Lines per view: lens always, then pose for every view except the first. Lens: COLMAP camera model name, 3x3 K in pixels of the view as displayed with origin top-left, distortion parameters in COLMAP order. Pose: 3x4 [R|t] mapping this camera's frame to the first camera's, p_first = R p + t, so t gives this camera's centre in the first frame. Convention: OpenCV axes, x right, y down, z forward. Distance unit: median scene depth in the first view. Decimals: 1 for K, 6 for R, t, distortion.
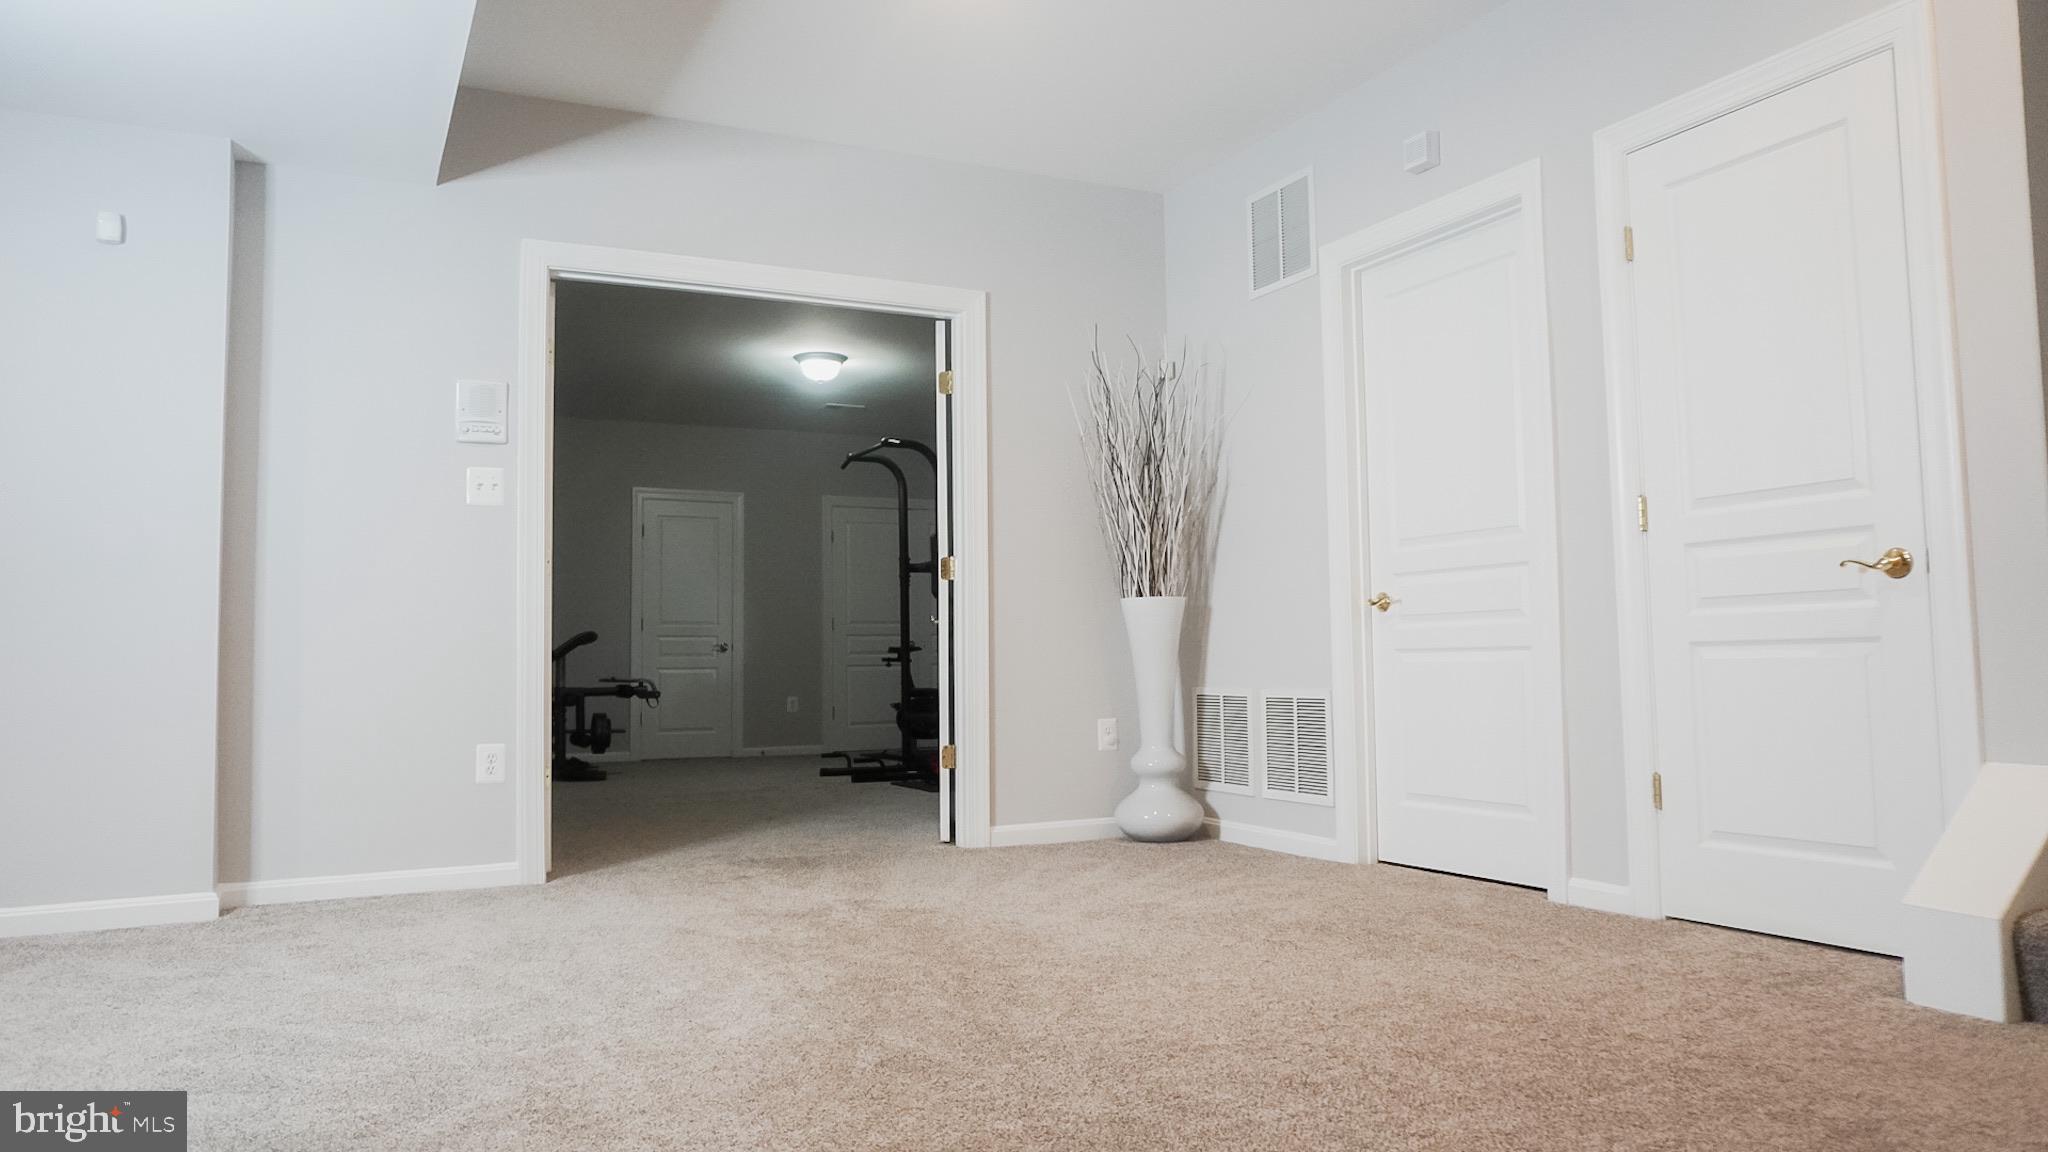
lens RADIAL K [[1360.3, 0, 1024.0], [0, 1360.3, 576.0], [0, 0, 1]] dist [-0.053152, 0.042083]
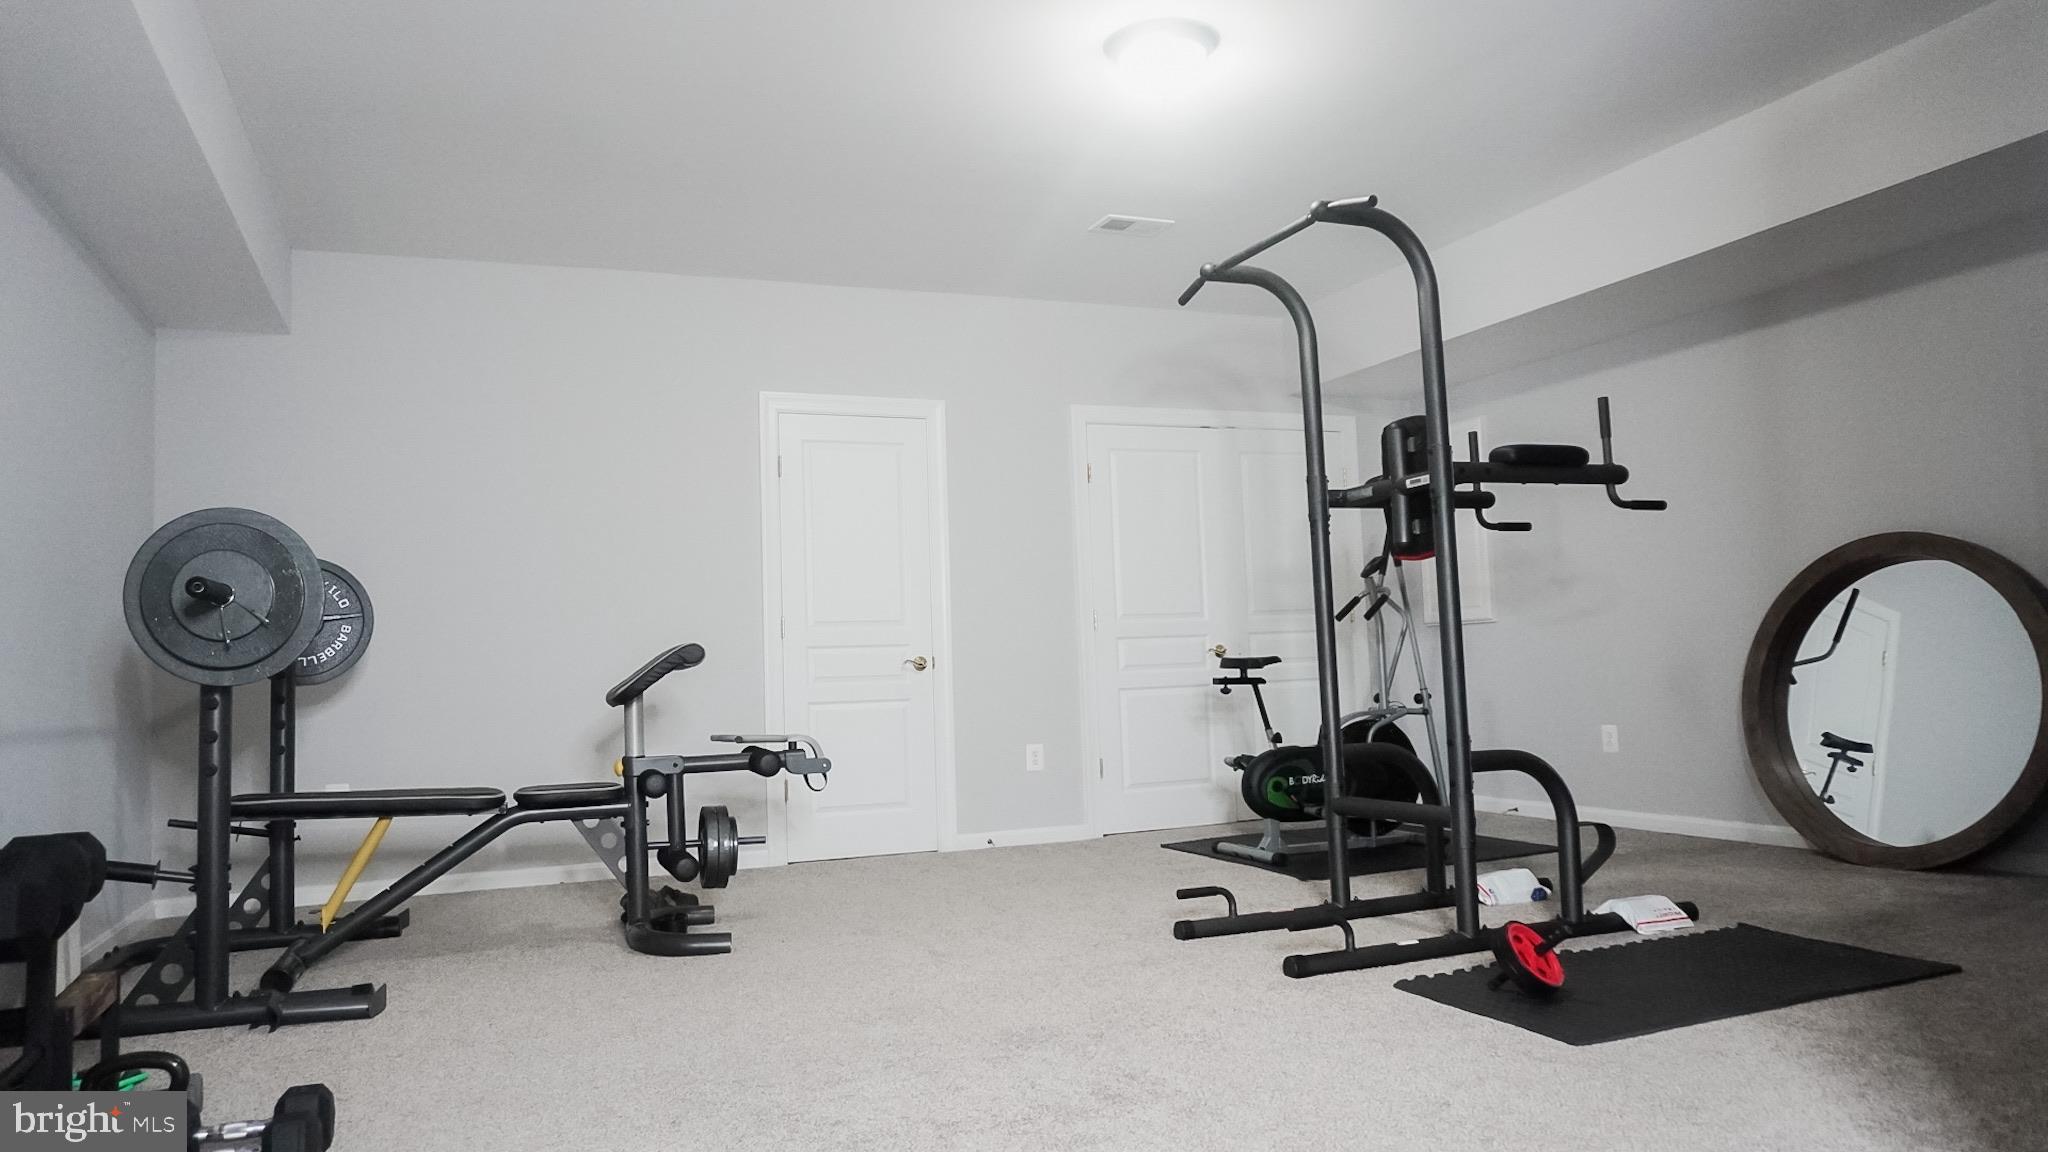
lens RADIAL K [[1360.3, 0, 1024.0], [0, 1360.3, 576.0], [0, 0, 1]] dist [-0.053152, 0.042083]
pose [[0.996586, -0.027776, -0.077744, -0.156001], [0.027947, 0.999609, 0.001114, 0.018369], [0.077682, -0.003283, 0.996973, 0.503425]]
